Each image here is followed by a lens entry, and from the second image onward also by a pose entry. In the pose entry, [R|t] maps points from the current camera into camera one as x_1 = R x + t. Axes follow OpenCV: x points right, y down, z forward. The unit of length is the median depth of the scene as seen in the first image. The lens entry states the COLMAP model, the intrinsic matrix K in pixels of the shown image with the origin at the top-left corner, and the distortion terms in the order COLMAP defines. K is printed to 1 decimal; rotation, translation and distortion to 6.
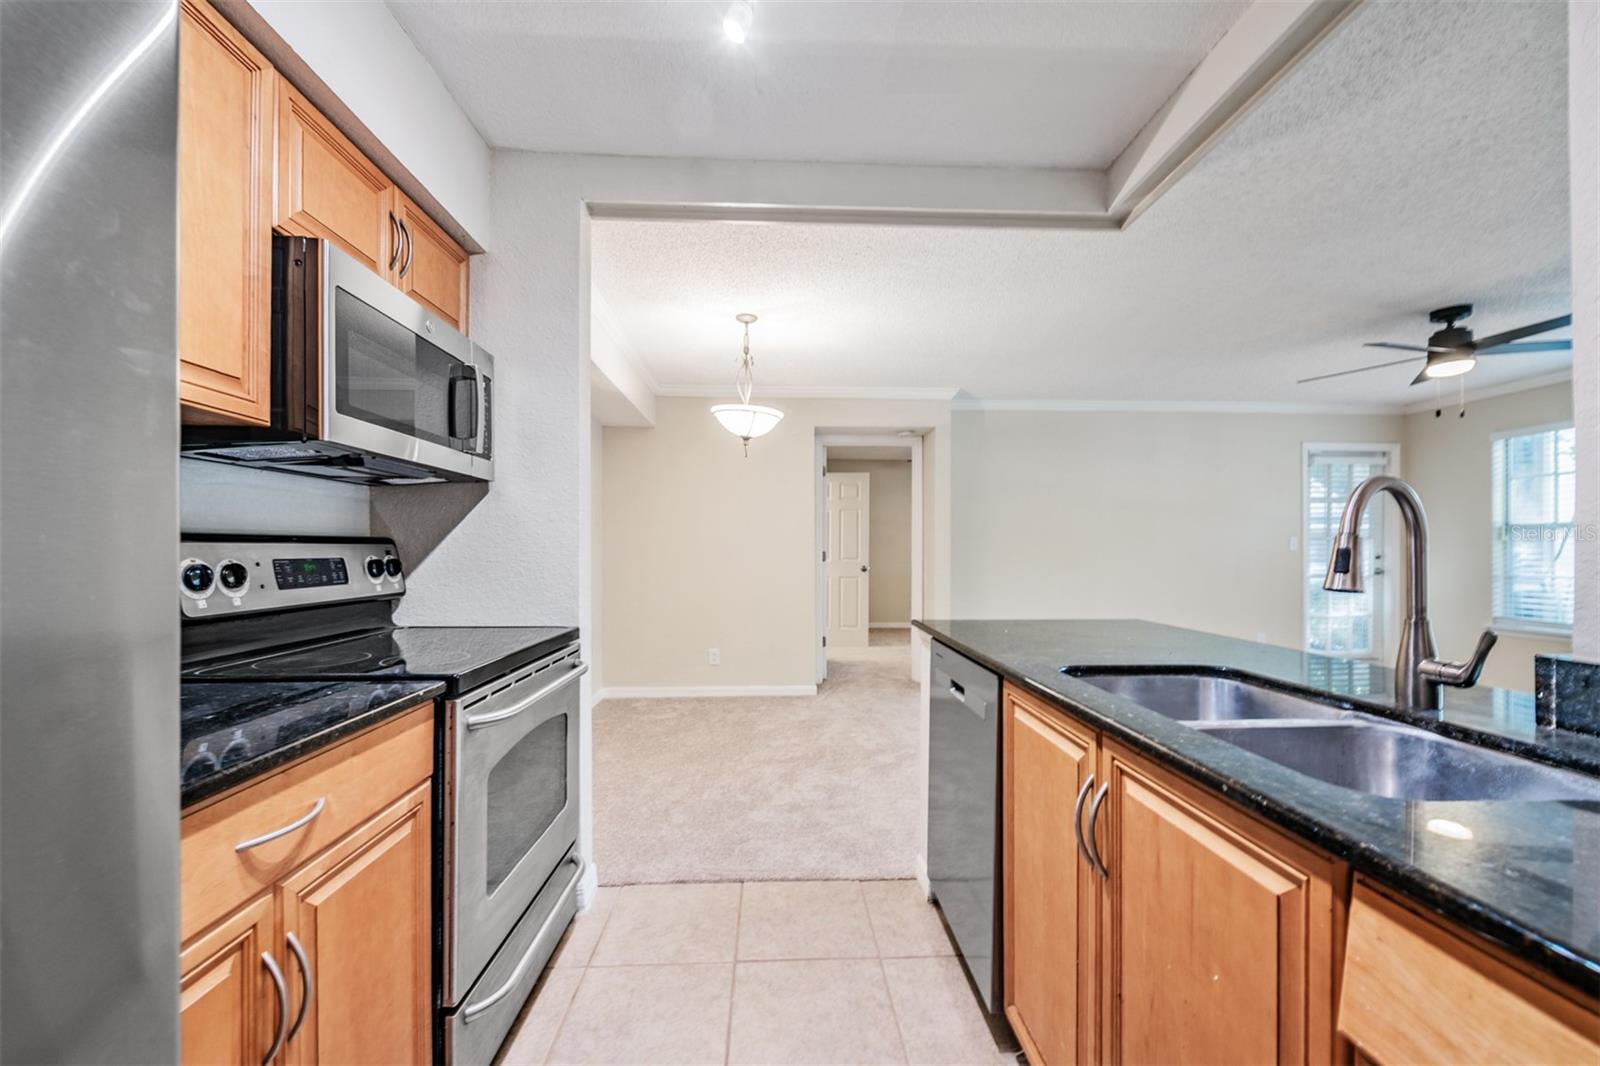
lens RADIAL K [[607.2, 0, 797.5], [0, 607.2, 553.4], [0, 0, 1]] dist [-0.000566, 0.000130]
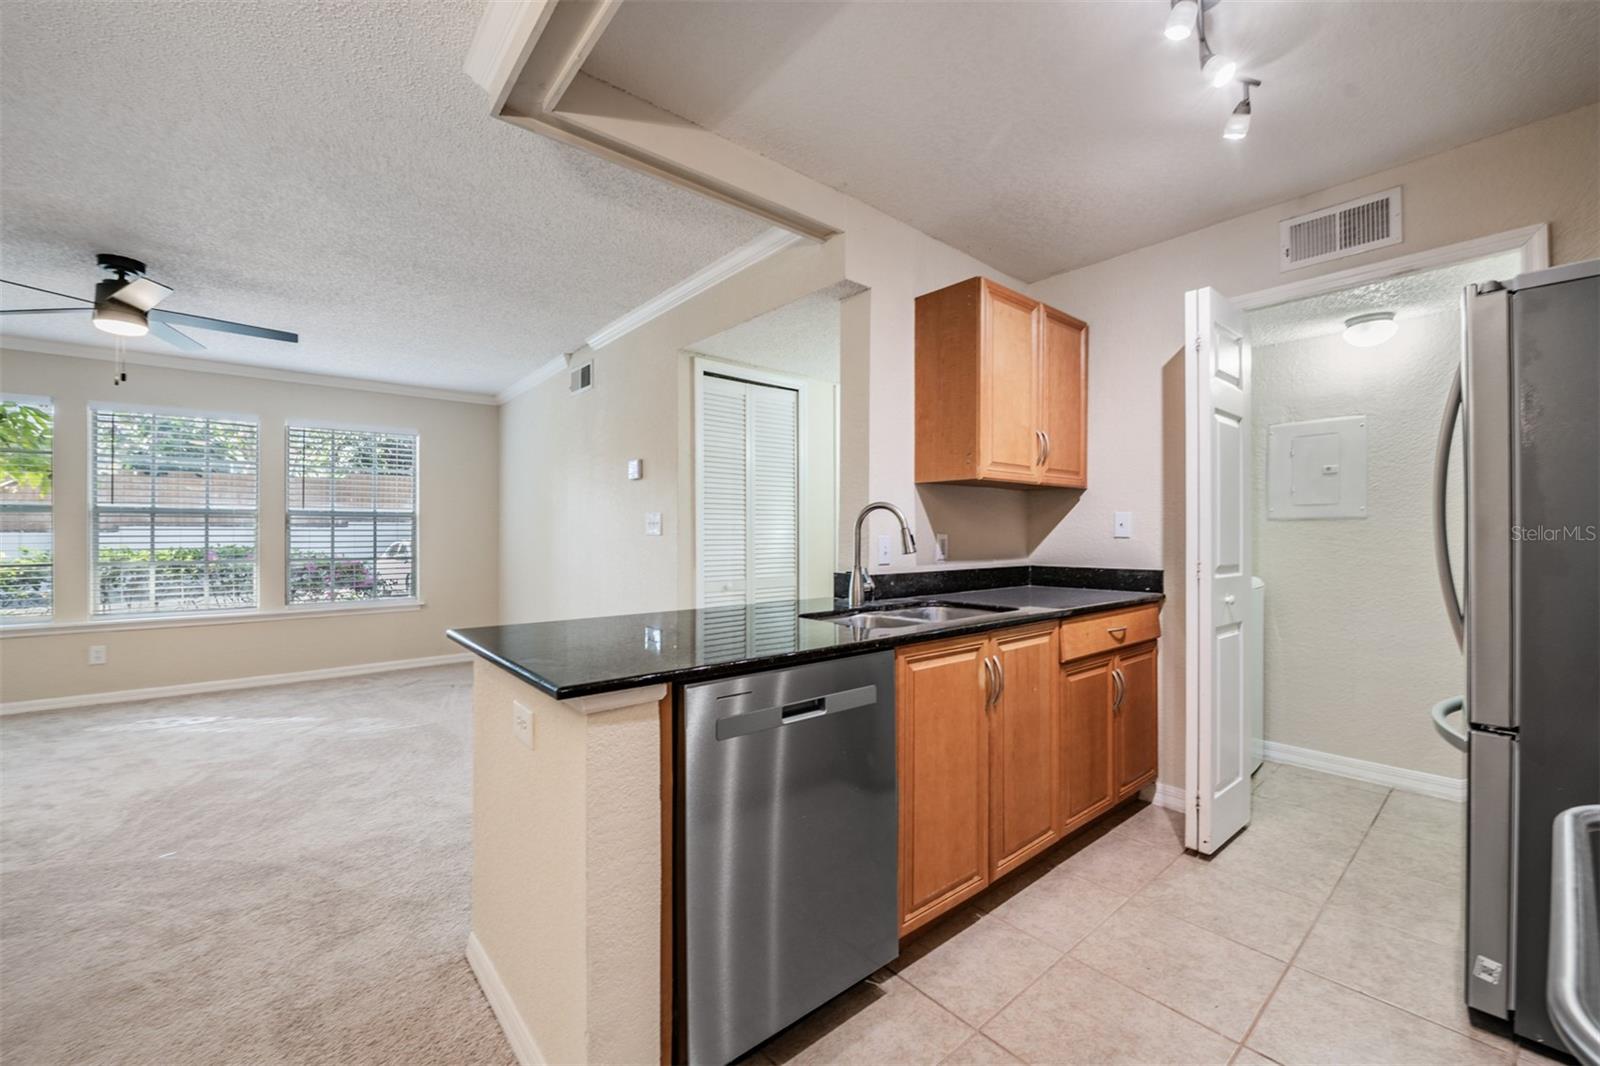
lens RADIAL K [[634.7, 0, 789.8], [0, 634.7, 531.5], [0, 0, 1]] dist [-0.014083, -0.001621]
pose [[-0.587671, 0.005852, 0.809079, -0.199331], [0.006536, 0.999976, -0.002486, -0.006635], [-0.809074, 0.003827, -0.587695, 0.752321]]
